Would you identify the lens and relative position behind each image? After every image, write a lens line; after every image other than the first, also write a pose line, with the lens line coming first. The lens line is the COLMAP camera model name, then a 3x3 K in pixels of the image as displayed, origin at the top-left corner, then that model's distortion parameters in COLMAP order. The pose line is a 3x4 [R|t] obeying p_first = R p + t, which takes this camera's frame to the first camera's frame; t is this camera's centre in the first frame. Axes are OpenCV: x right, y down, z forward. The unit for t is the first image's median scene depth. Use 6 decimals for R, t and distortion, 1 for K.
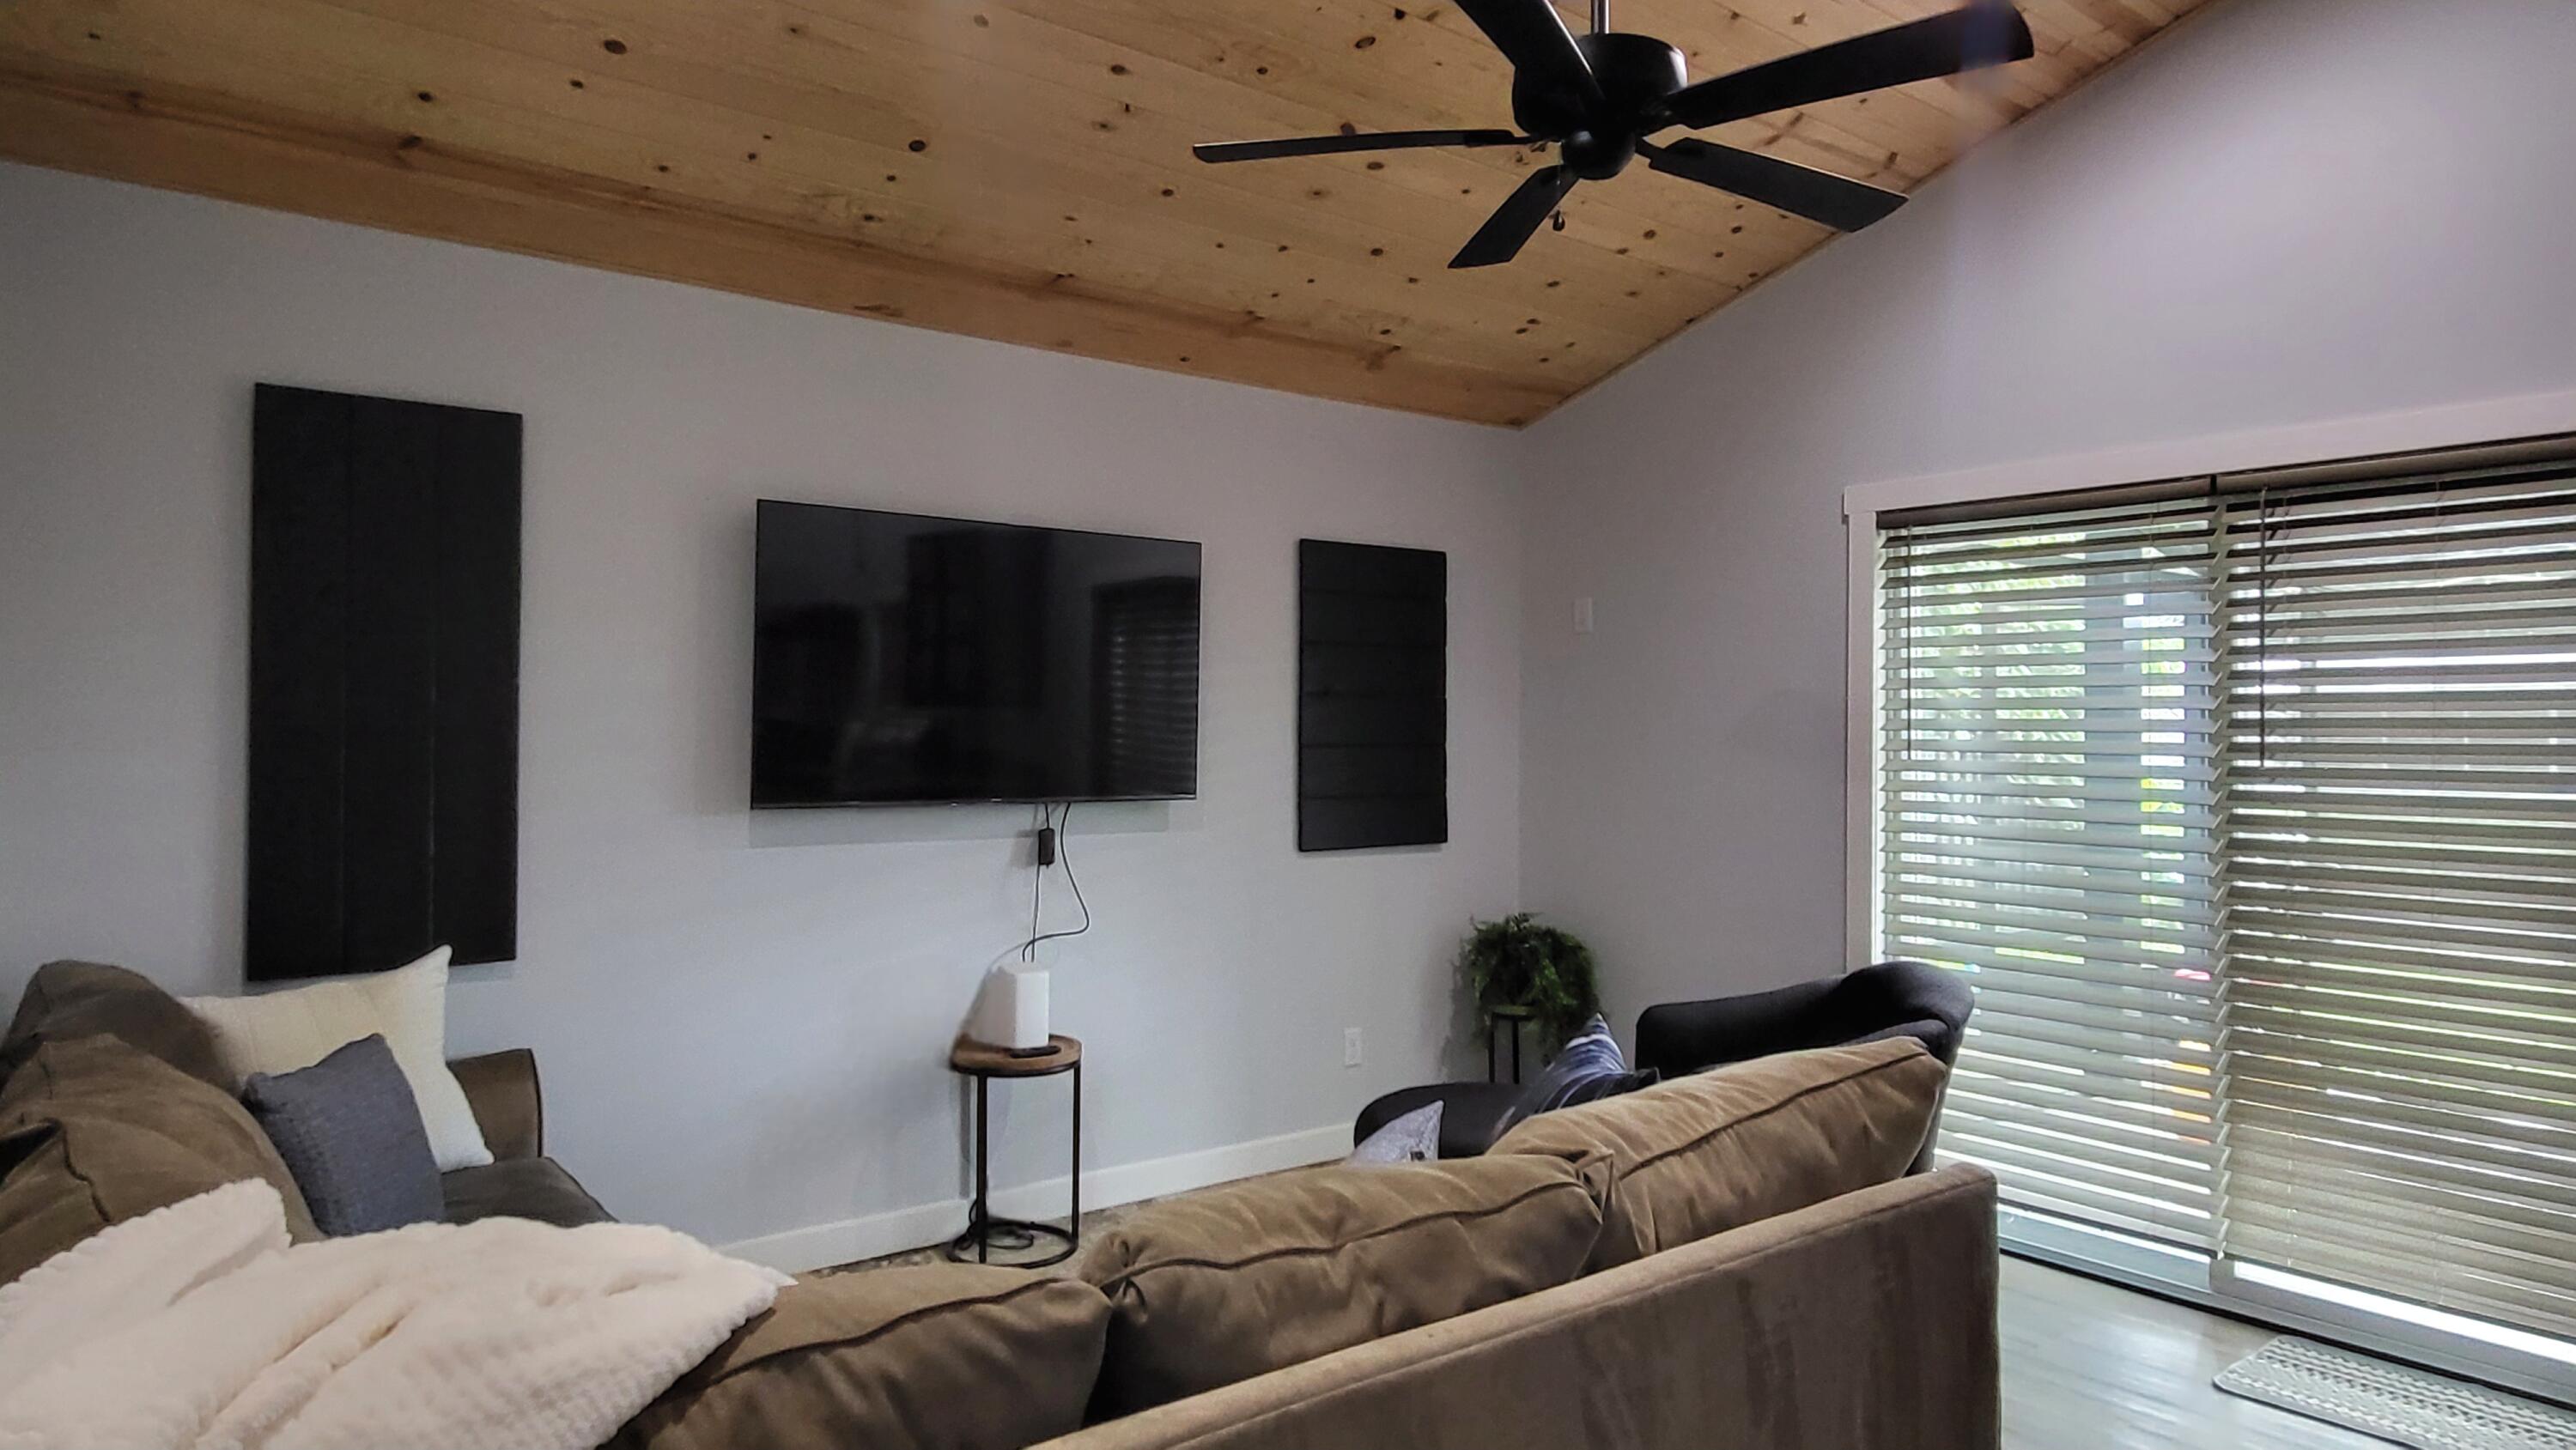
lens RADIAL K [[1548.5, 0, 1288.0], [0, 1548.5, 725.0], [0, 0, 1]] dist [0.001025, 0.000668]
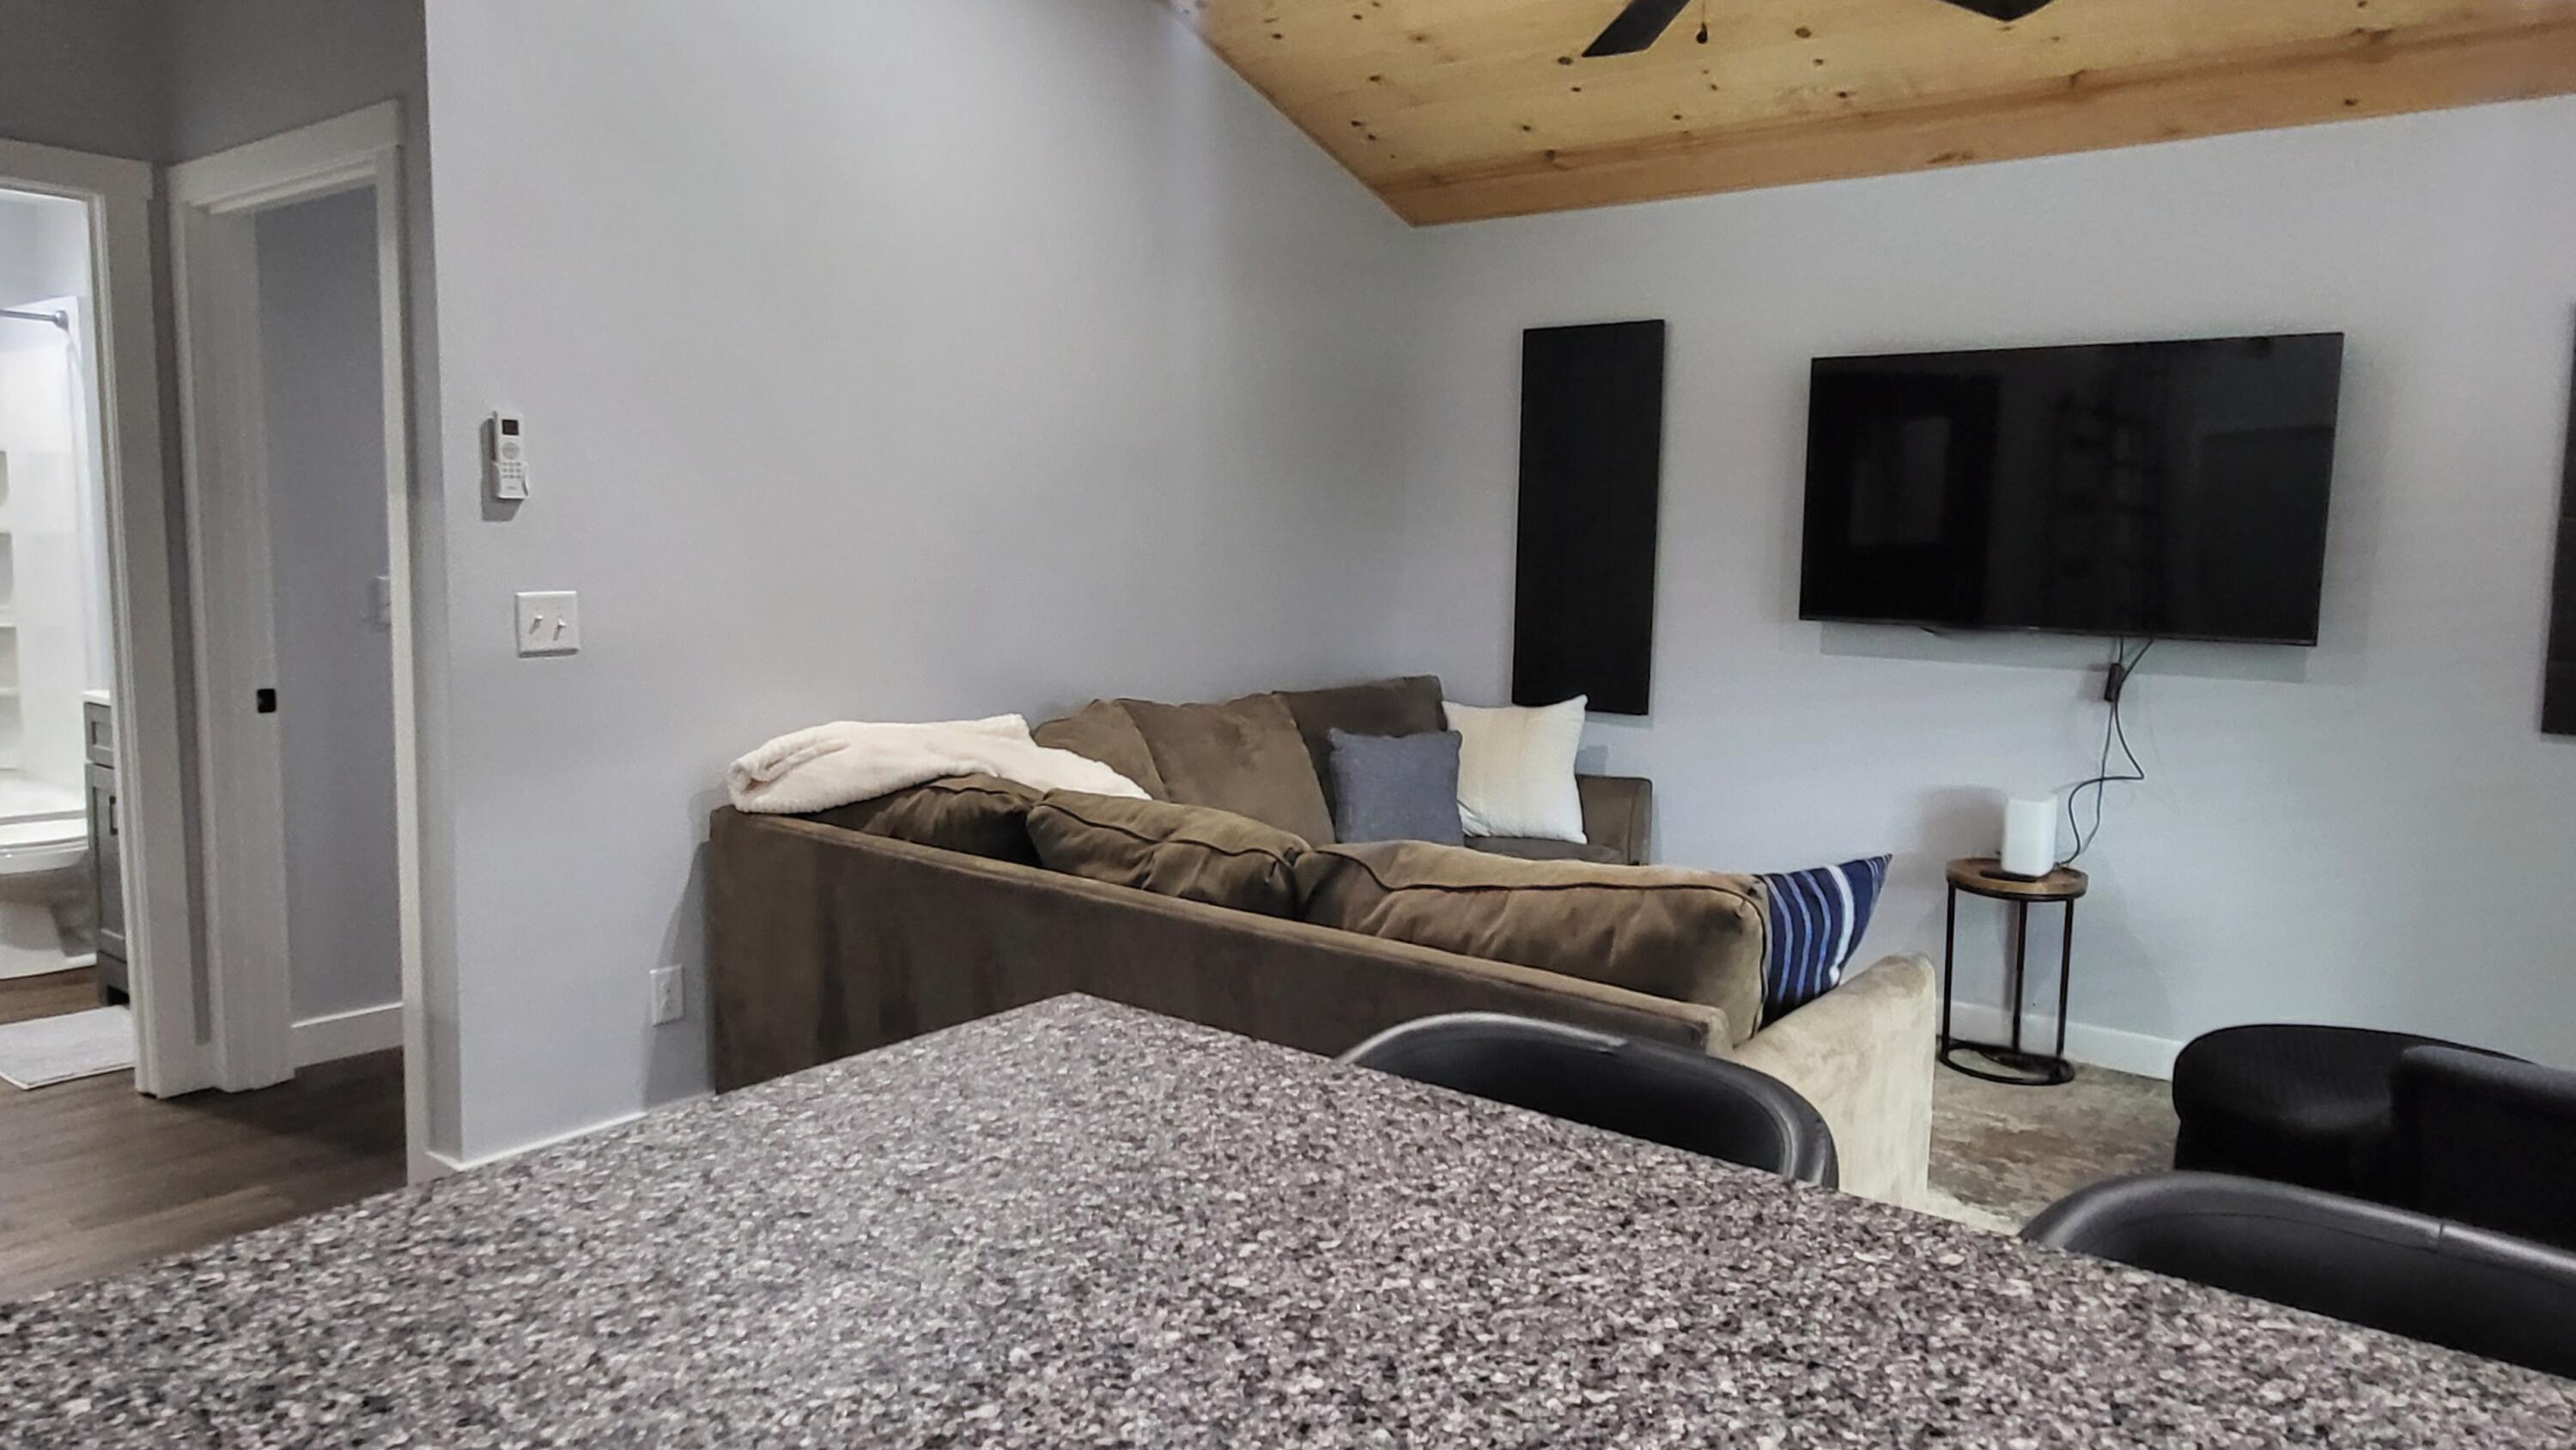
lens RADIAL K [[1548.5, 0, 1288.0], [0, 1548.5, 725.0], [0, 0, 1]] dist [0.001025, 0.000668]
pose [[0.254906, 0.113248, -0.960311, 0.692142], [-0.017384, 0.993494, 0.112546, 0.006660], [0.966810, -0.011995, 0.255216, 0.291368]]
